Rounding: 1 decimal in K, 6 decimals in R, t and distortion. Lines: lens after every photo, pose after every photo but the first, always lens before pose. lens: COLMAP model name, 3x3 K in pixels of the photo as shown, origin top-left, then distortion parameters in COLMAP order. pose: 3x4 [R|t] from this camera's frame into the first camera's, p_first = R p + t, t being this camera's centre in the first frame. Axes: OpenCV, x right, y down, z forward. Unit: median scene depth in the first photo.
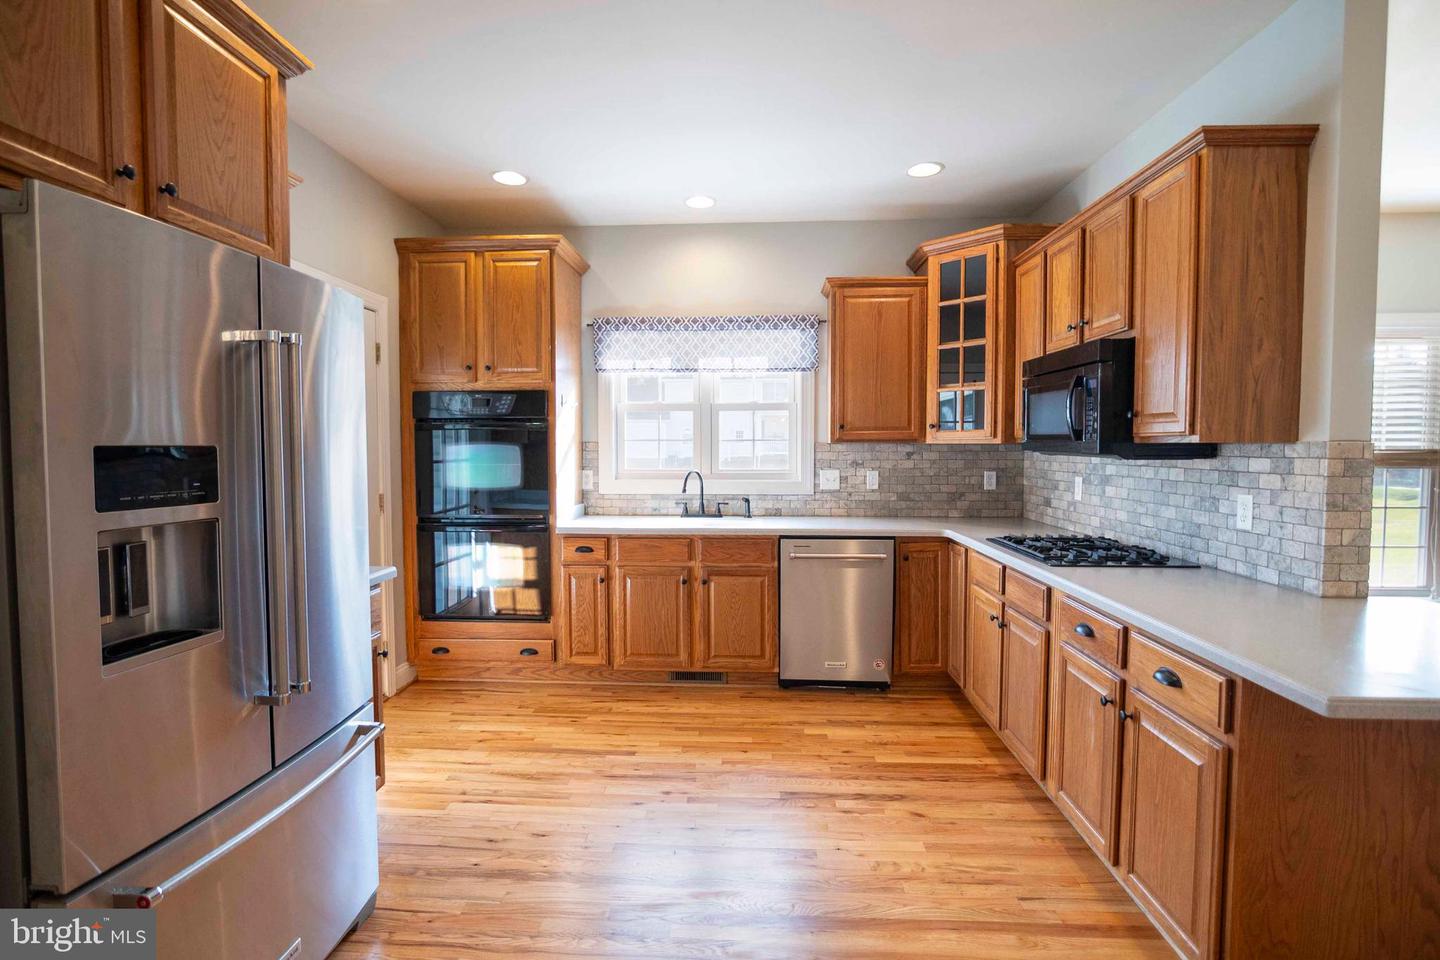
lens RADIAL K [[706.9, 0, 705.3], [0, 706.9, 480.7], [0, 0, 1]] dist [-0.028274, 0.009915]
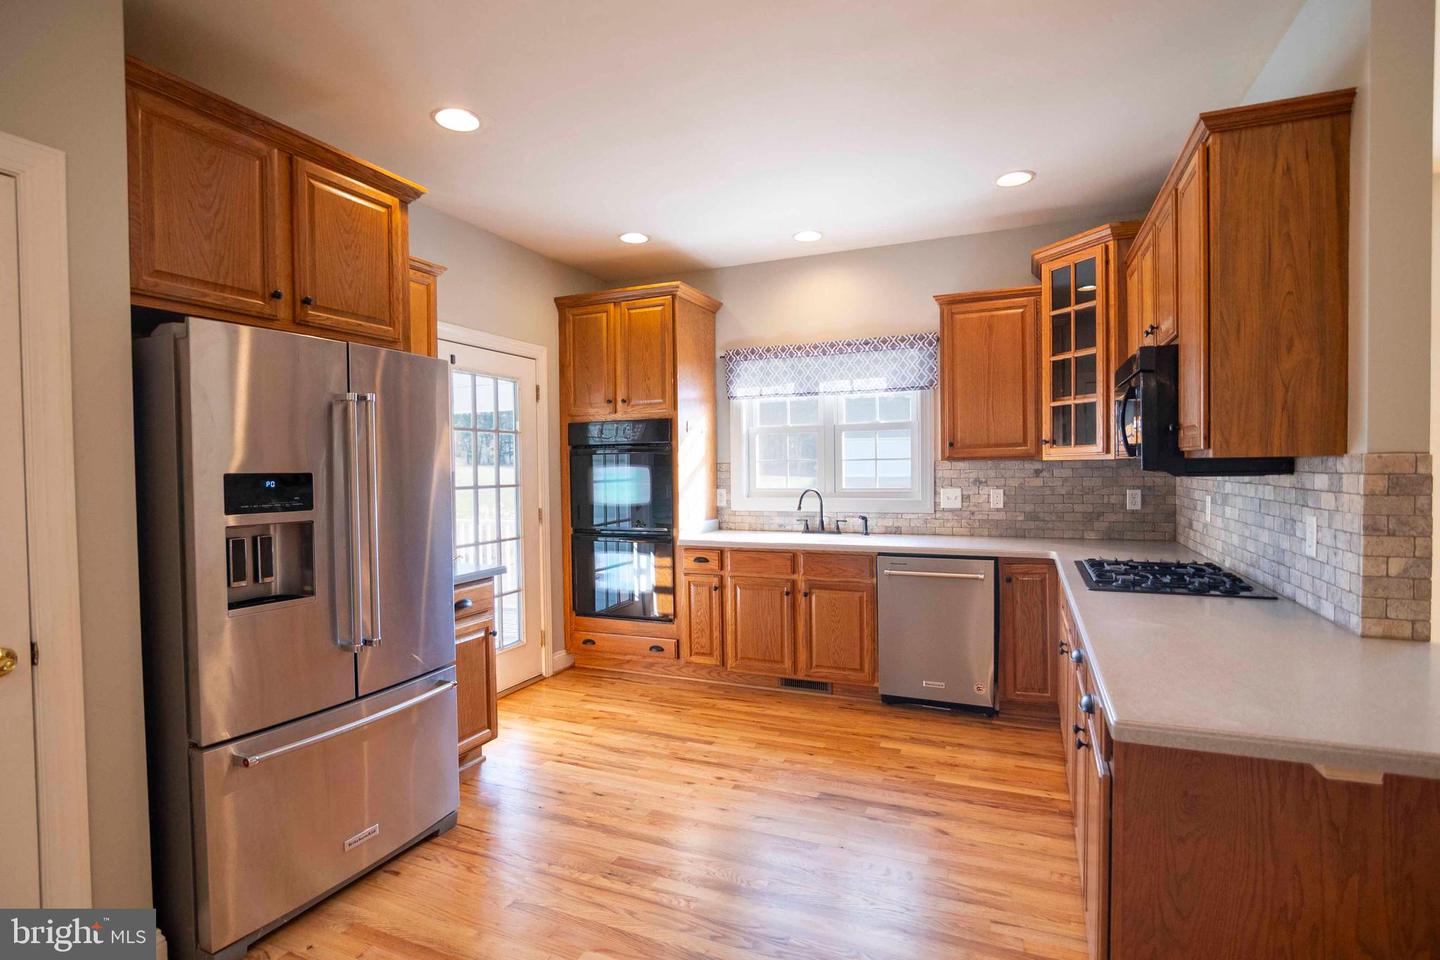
lens RADIAL K [[702.6, 0, 707.5], [0, 702.6, 486.6], [0, 0, 1]] dist [-0.034288, 0.010390]
pose [[0.938432, -0.002097, -0.345458, 0.221895], [-0.004136, 0.999842, -0.017304, 0.000899], [0.345439, 0.017667, 0.938275, -0.037664]]
